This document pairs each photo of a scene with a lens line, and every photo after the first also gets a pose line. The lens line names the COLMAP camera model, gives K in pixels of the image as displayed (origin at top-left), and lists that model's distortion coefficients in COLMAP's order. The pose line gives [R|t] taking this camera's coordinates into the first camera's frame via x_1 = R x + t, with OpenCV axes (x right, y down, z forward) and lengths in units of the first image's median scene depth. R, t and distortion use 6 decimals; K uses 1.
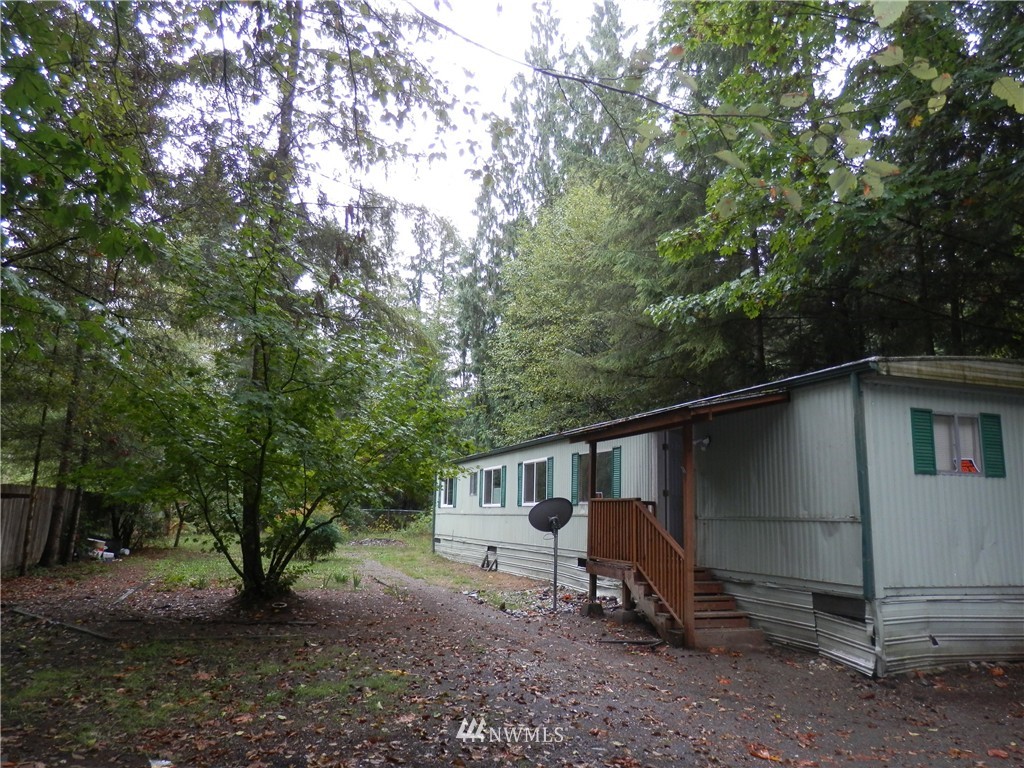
lens RADIAL K [[803.7, 0, 512.0], [0, 803.7, 384.0], [0, 0, 1]] dist [0.045115, 0.001676]
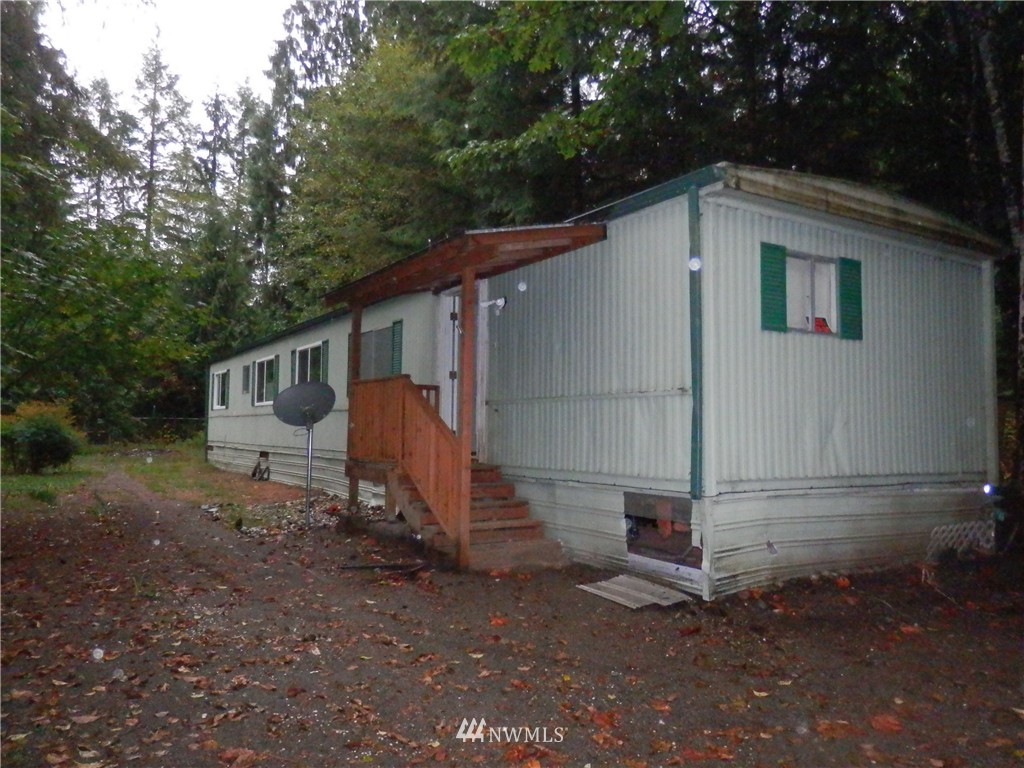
lens RADIAL K [[803.7, 0, 512.0], [0, 803.7, 384.0], [0, 0, 1]] dist [0.045115, 0.001676]
pose [[0.977330, 0.003318, 0.211694, 0.085473], [-0.026062, 0.994158, 0.104739, 0.063698], [-0.210110, -0.107881, 0.971708, 0.237730]]
